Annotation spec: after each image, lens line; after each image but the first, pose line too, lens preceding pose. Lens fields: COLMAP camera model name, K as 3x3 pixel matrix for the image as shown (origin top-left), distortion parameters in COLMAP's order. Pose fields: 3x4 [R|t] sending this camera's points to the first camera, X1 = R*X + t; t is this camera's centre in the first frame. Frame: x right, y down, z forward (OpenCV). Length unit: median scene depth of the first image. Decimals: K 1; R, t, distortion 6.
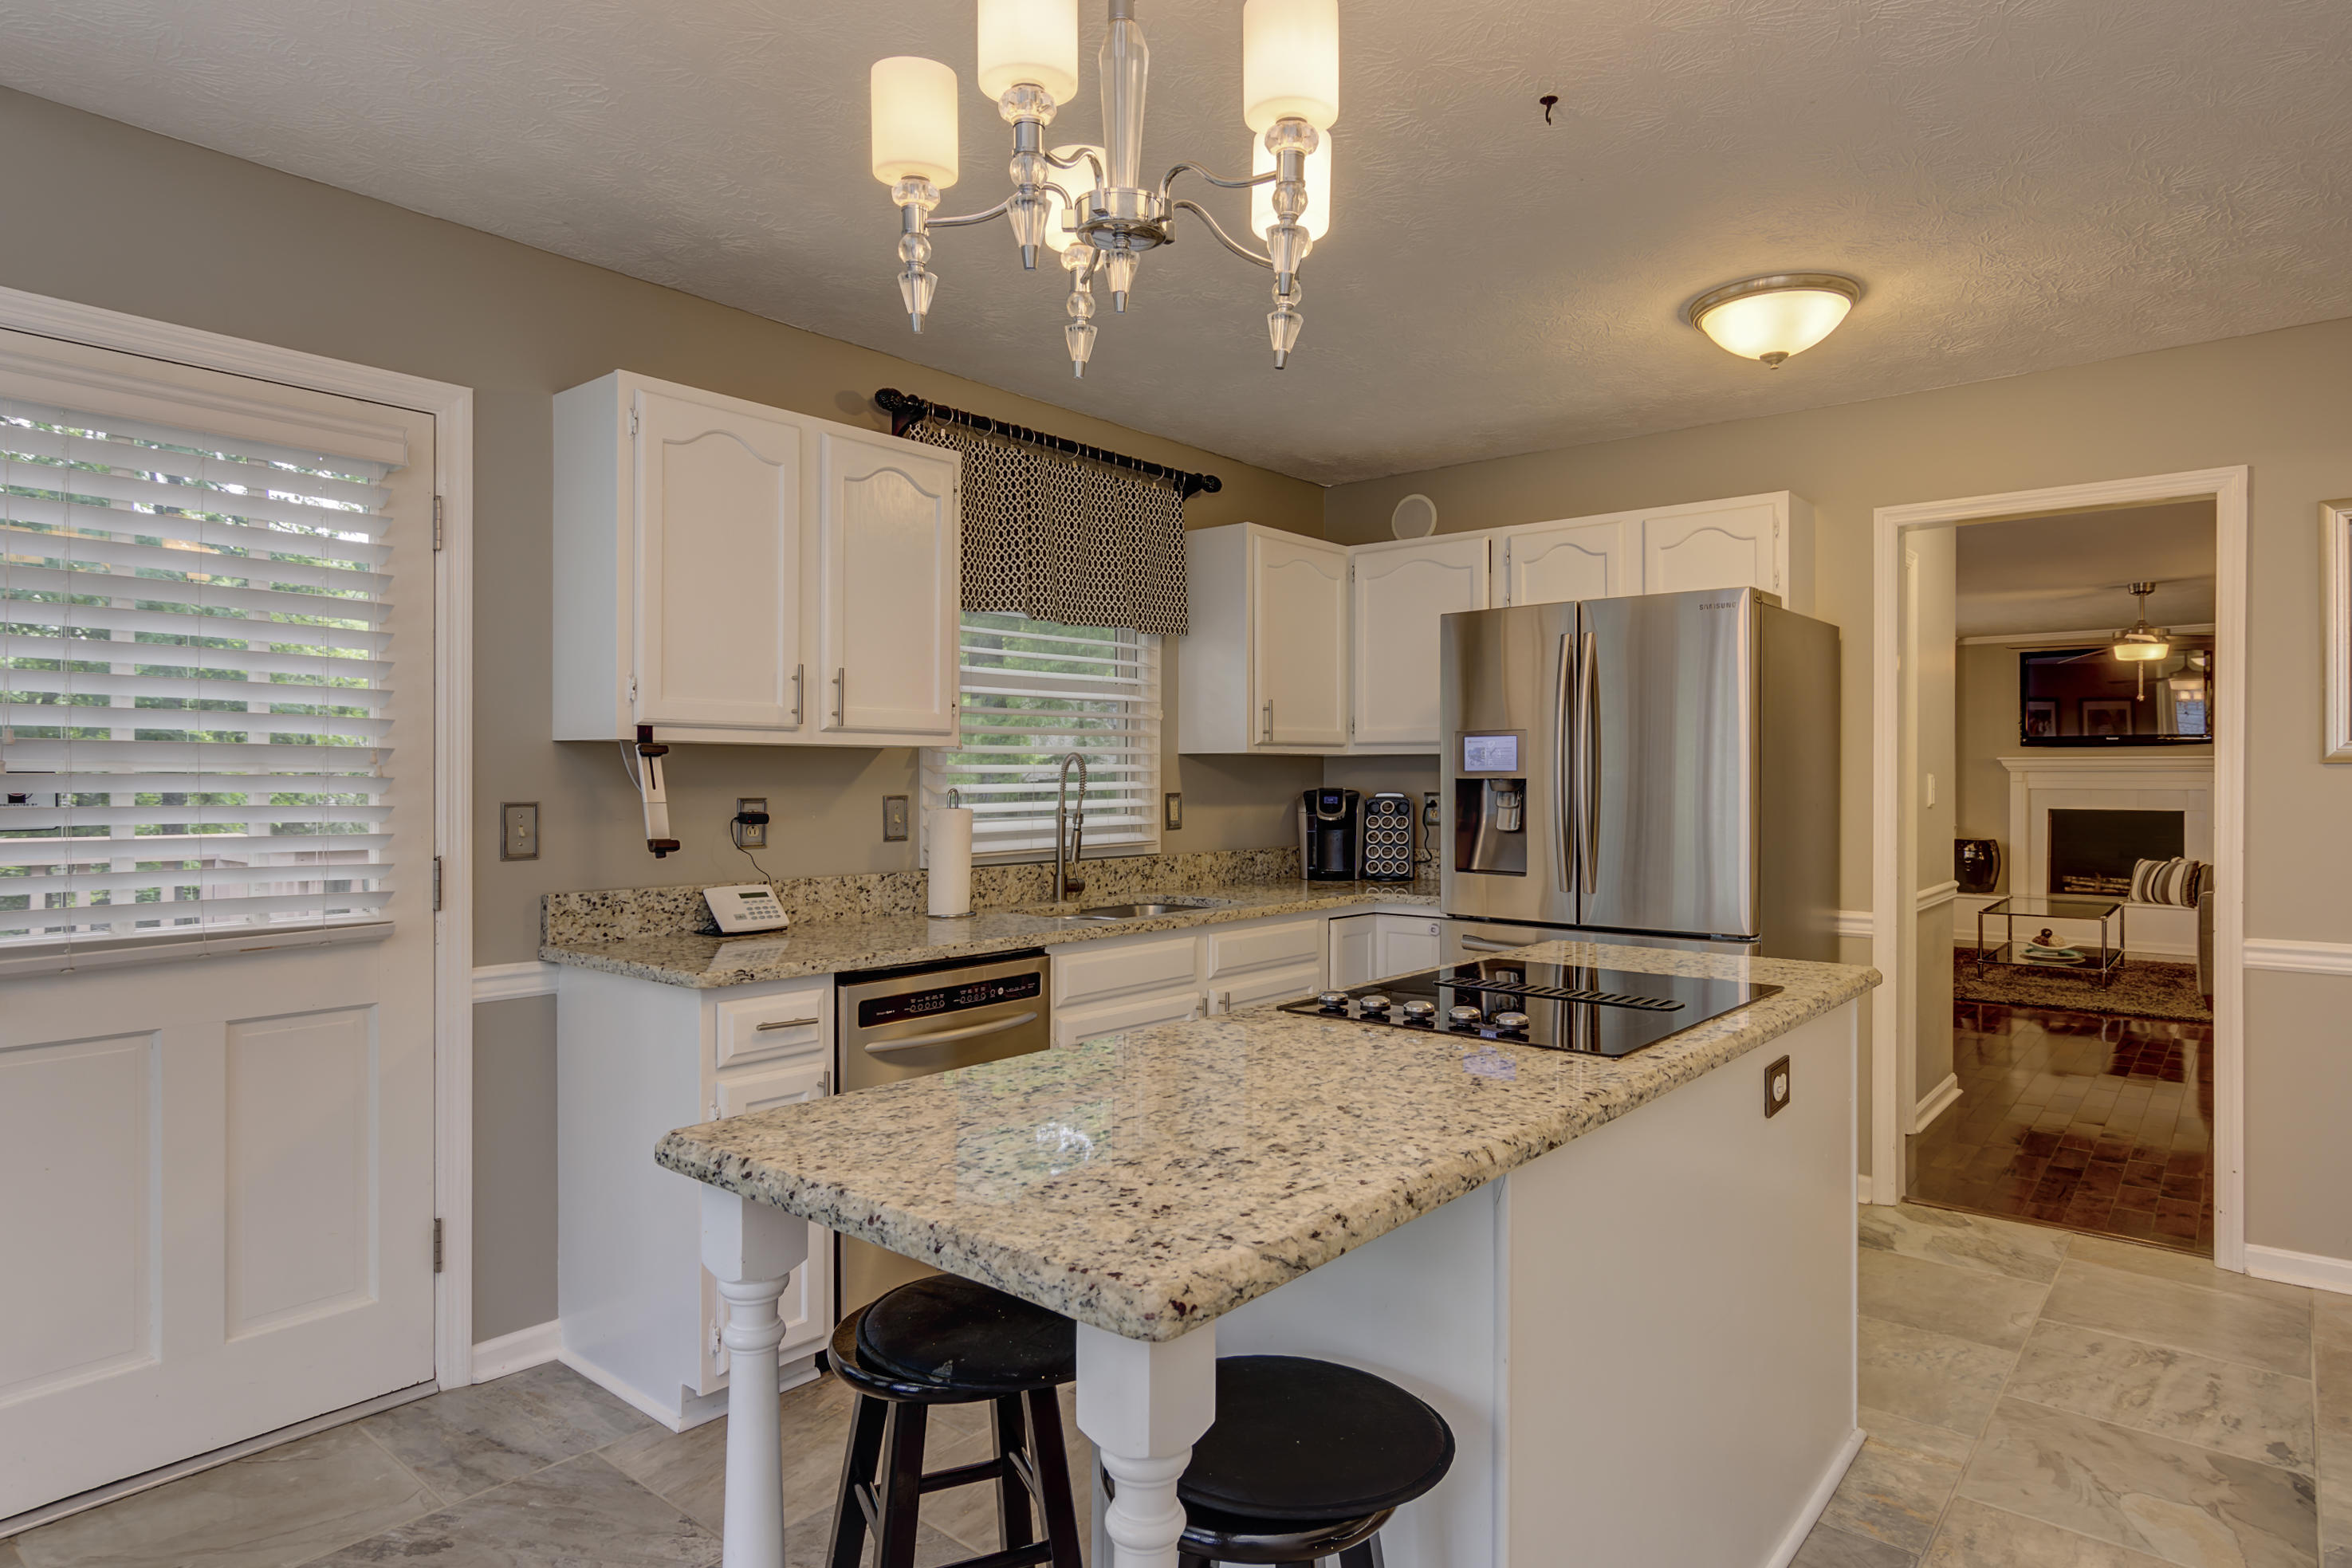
lens RADIAL K [[1309.8, 0, 1164.8], [0, 1309.8, 772.6], [0, 0, 1]] dist [0.001355, 0.000337]
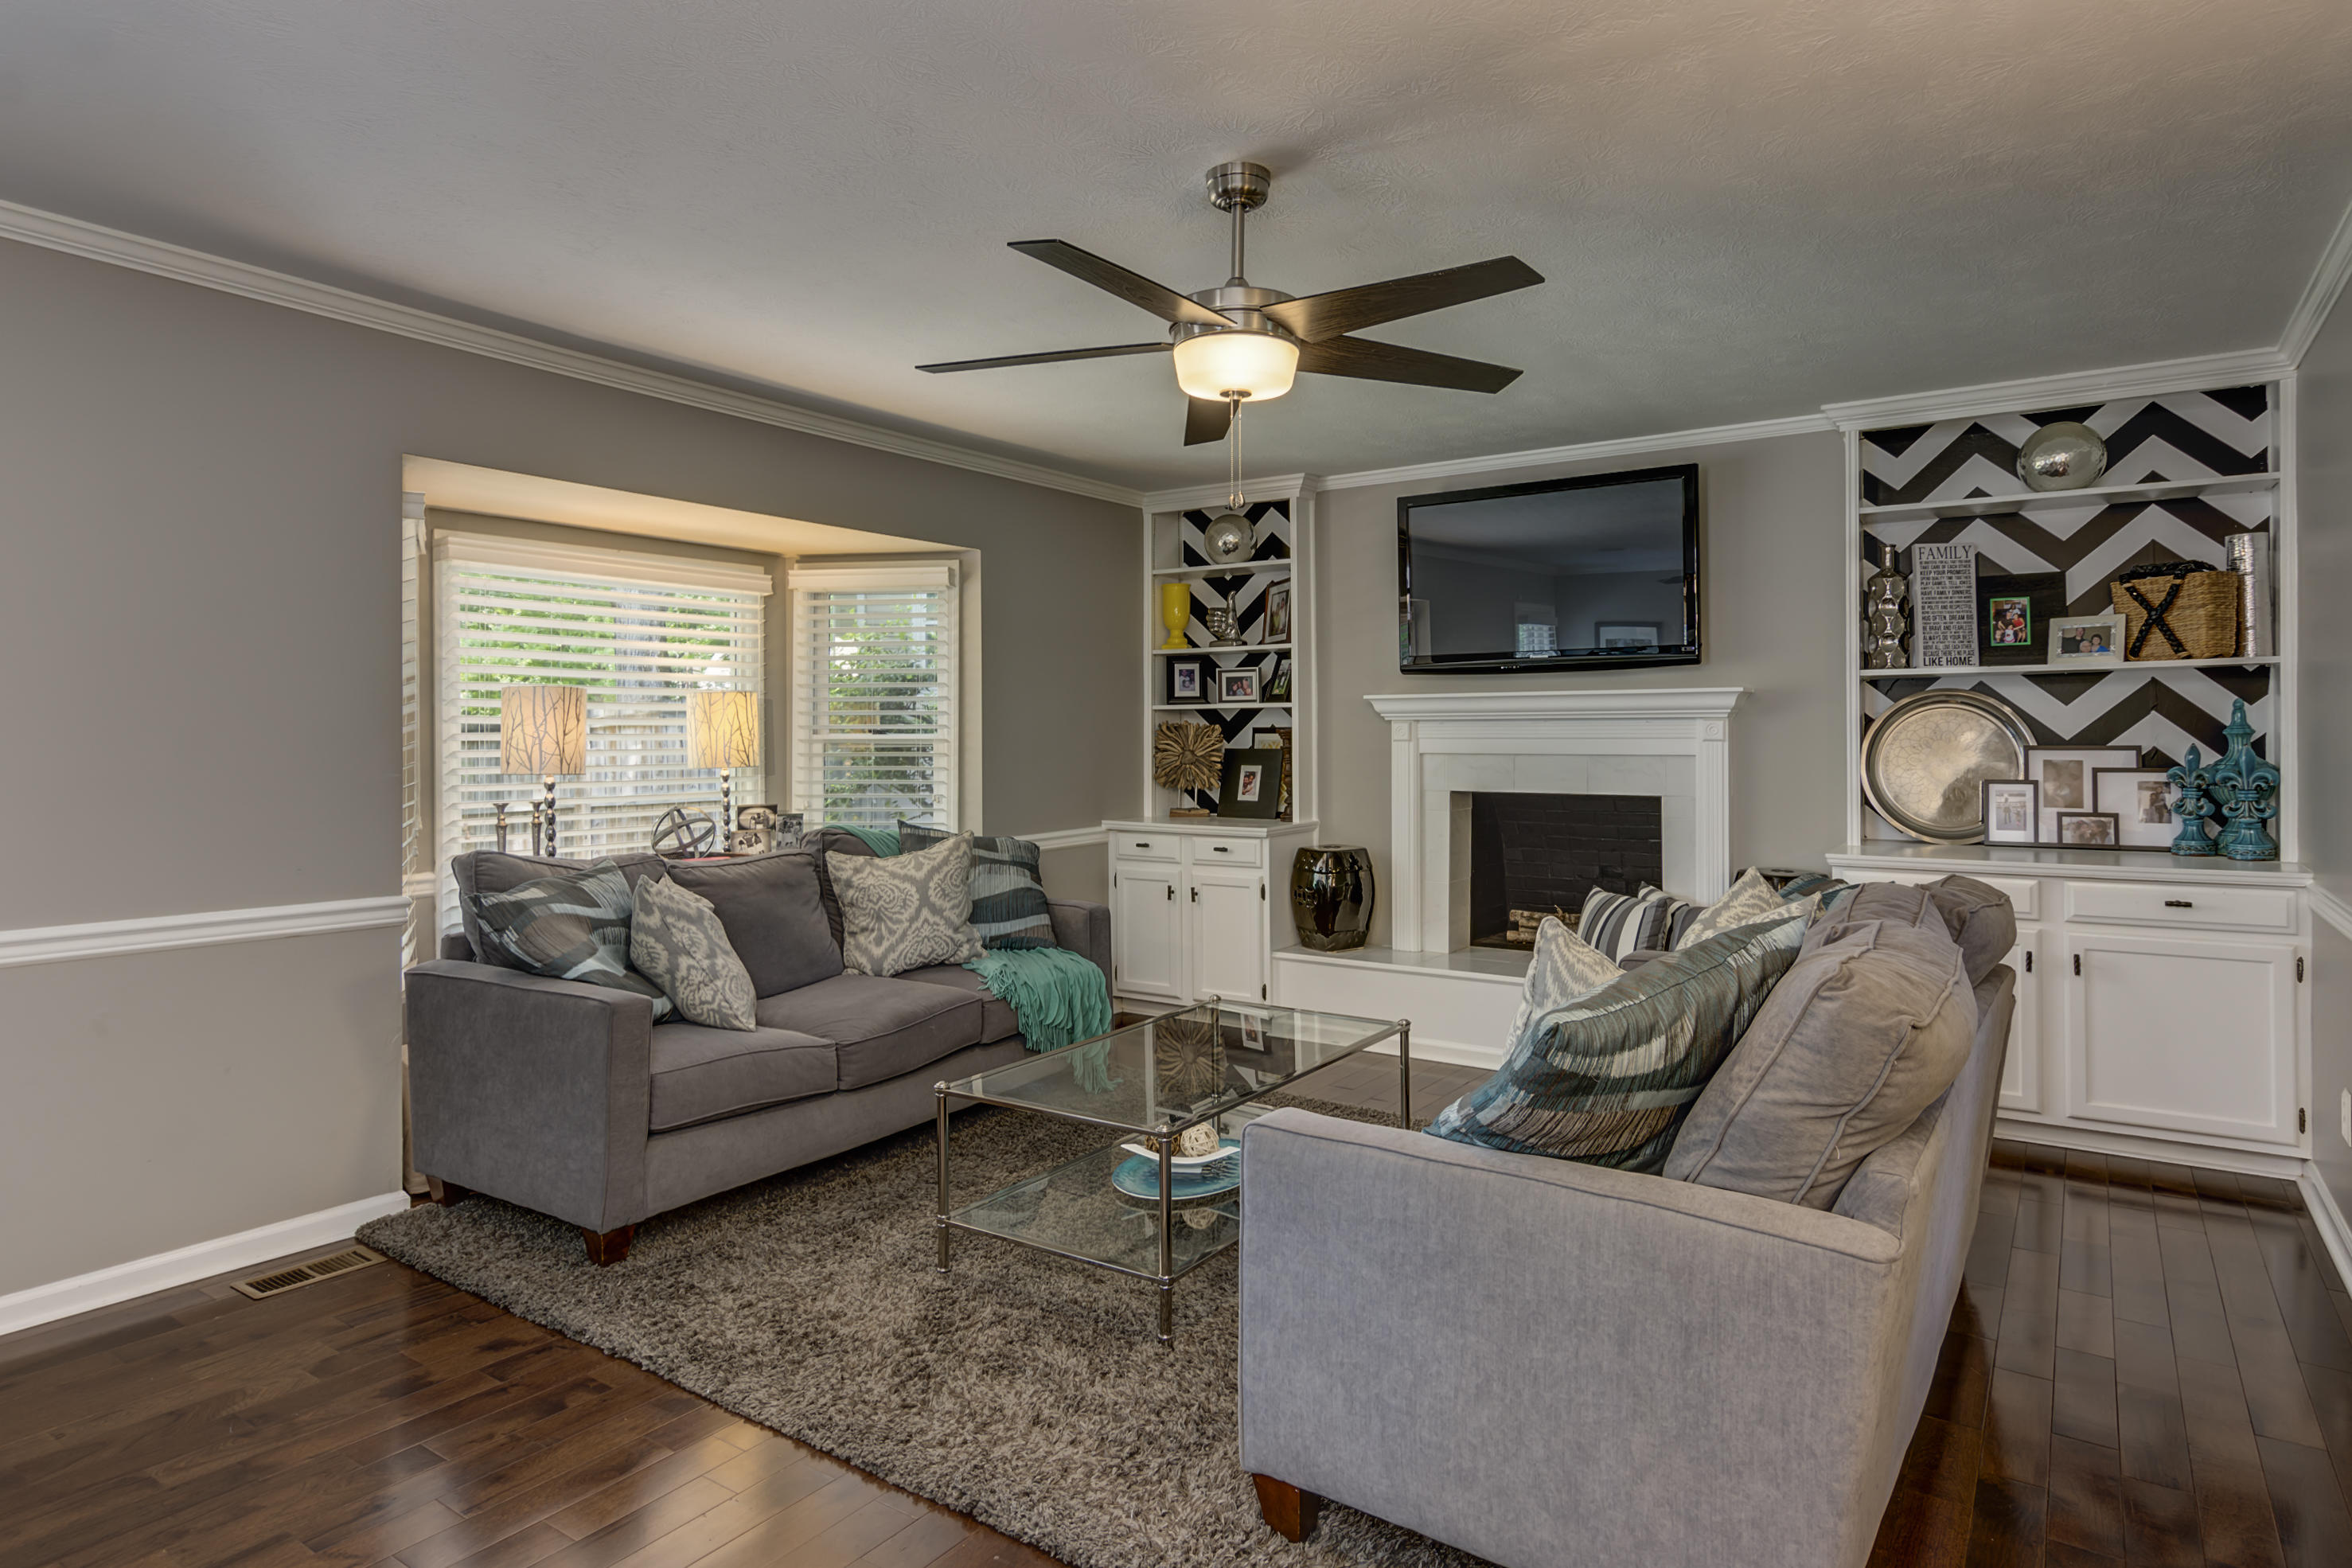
lens RADIAL K [[1310.0, 0, 1210.7], [0, 1310.0, 719.1], [0, 0, 1]] dist [0.001355, 0.000337]
pose [[0.994108, -0.003235, 0.108343, 1.383399], [0.004205, 0.999953, -0.008724, 0.006585], [-0.108310, 0.009128, 0.994075, 1.274466]]
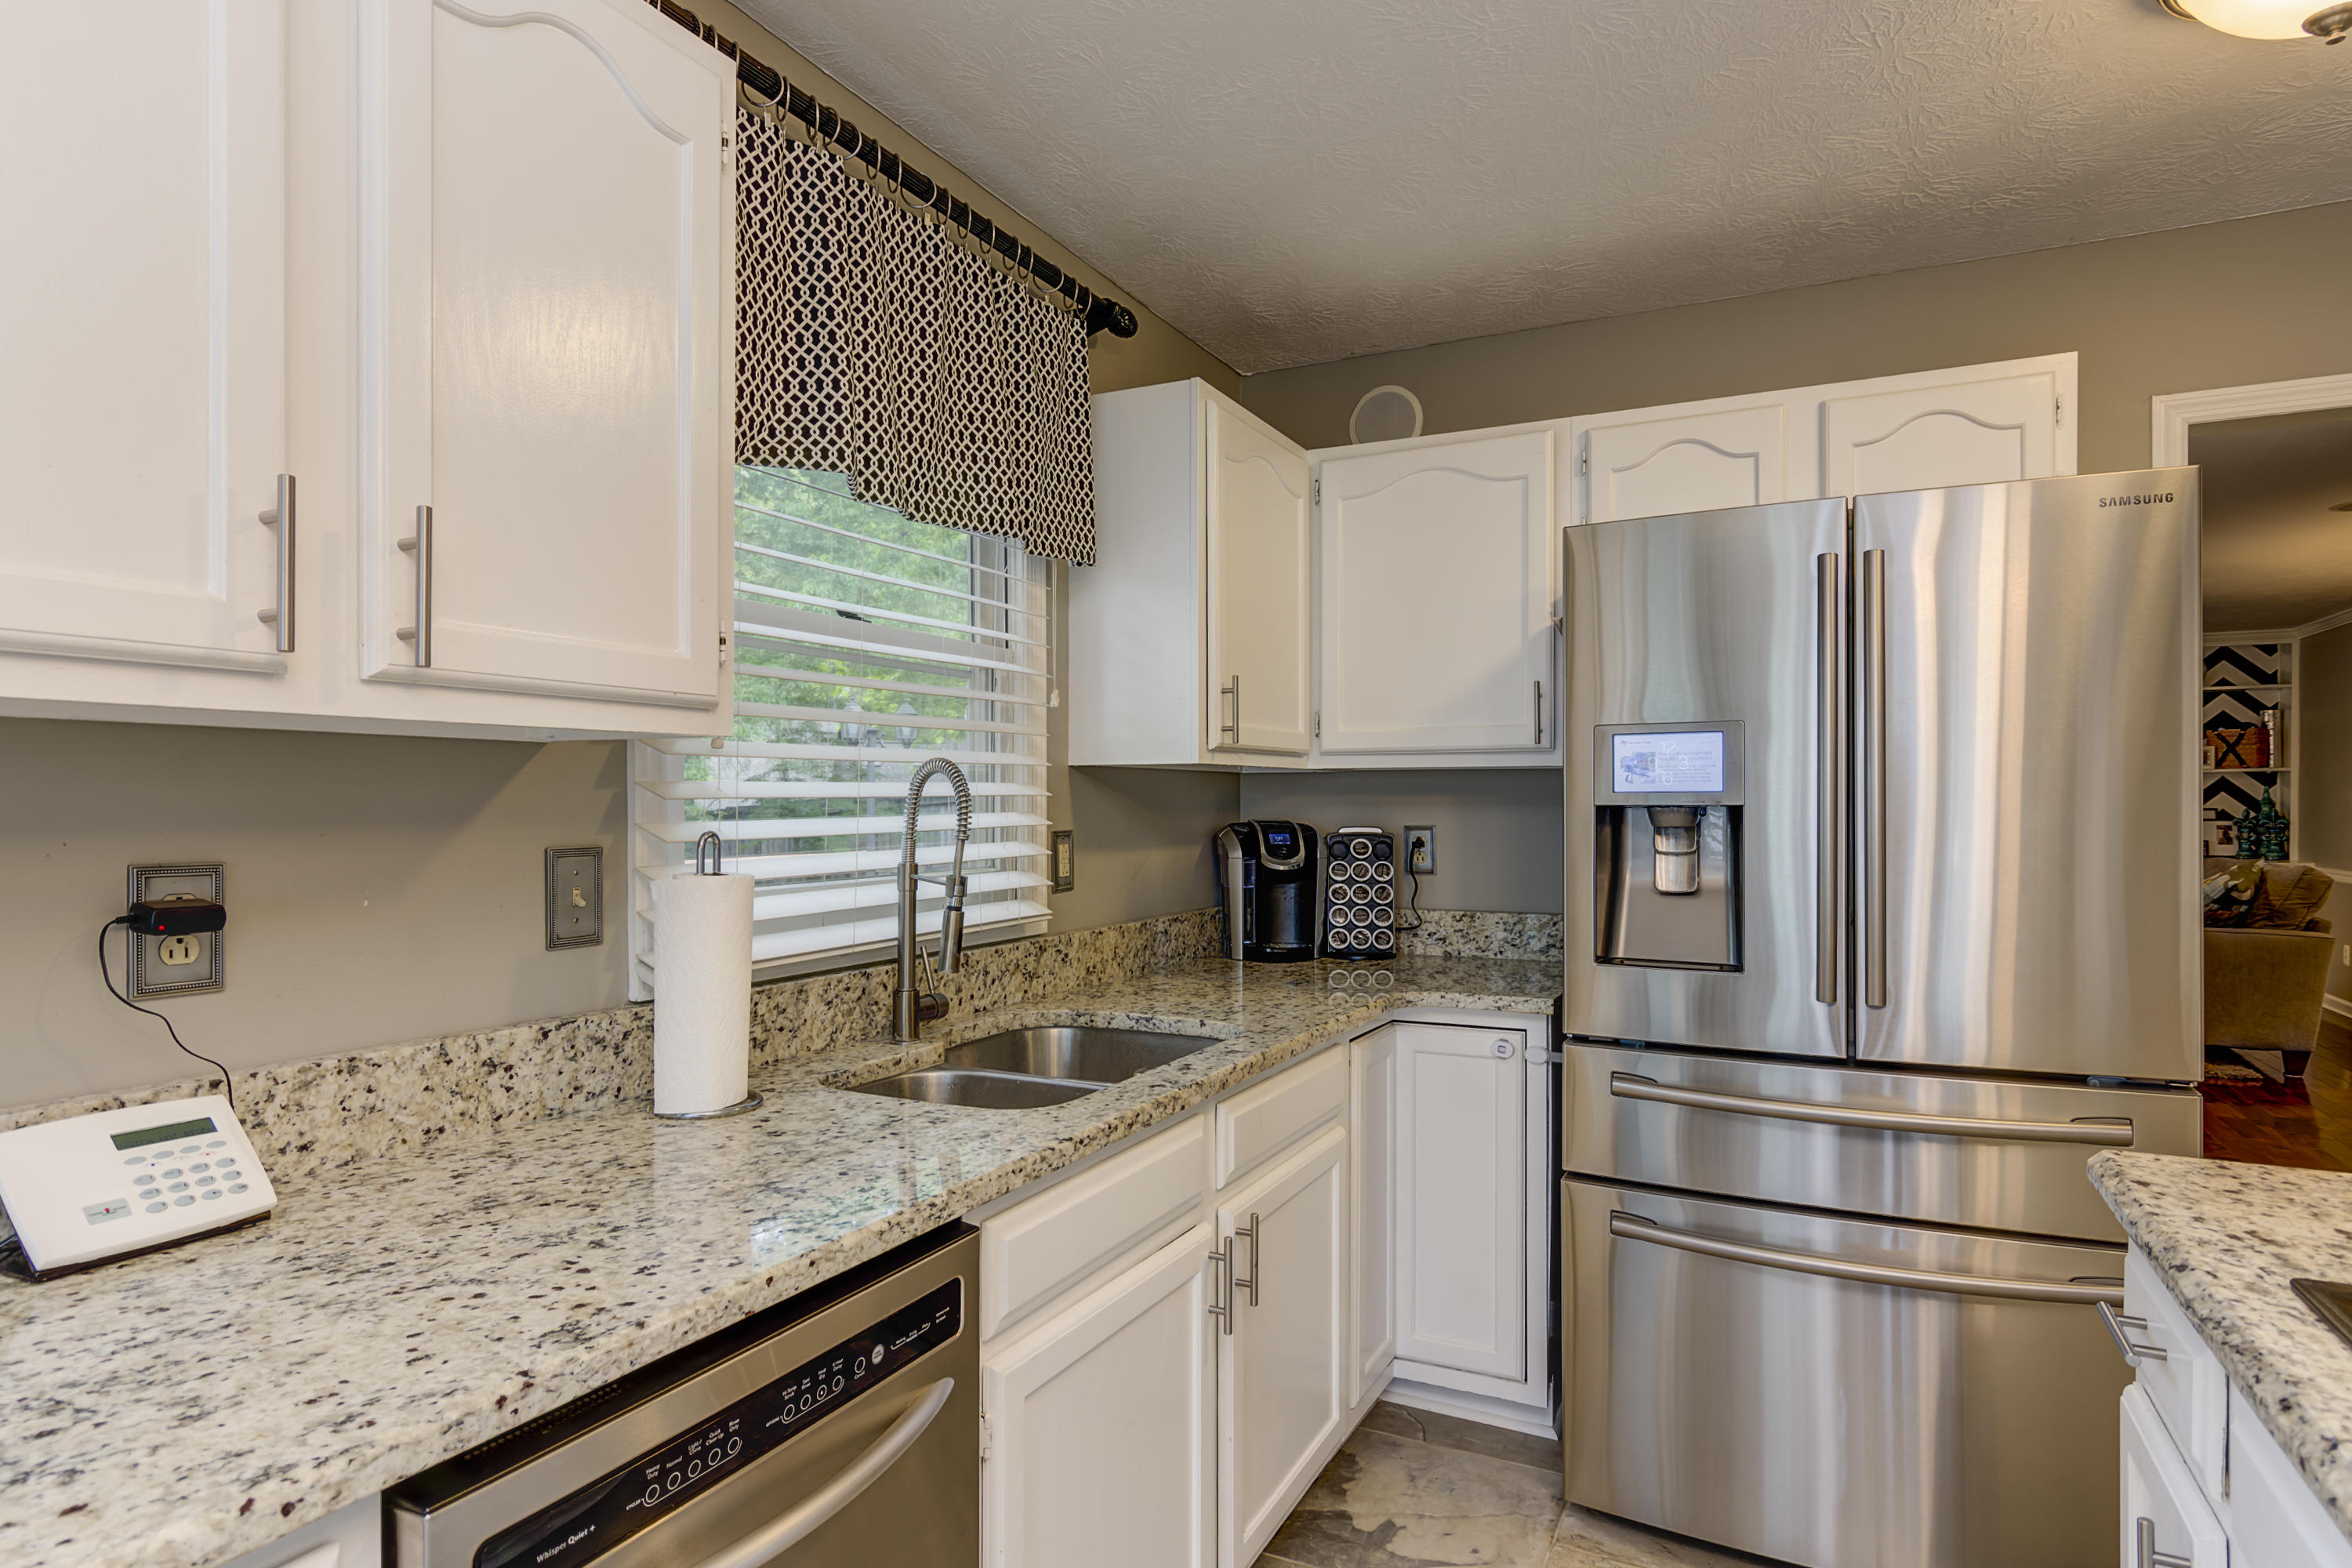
lens RADIAL K [[1310.0, 0, 1165.4], [0, 1310.0, 802.5], [0, 0, 1]] dist [0.001355, 0.000337]
pose [[0.971687, -0.002831, 0.236255, -0.102022], [0.002150, 0.999993, 0.003140, 0.000887], [-0.236263, -0.002543, 0.971686, 0.457536]]
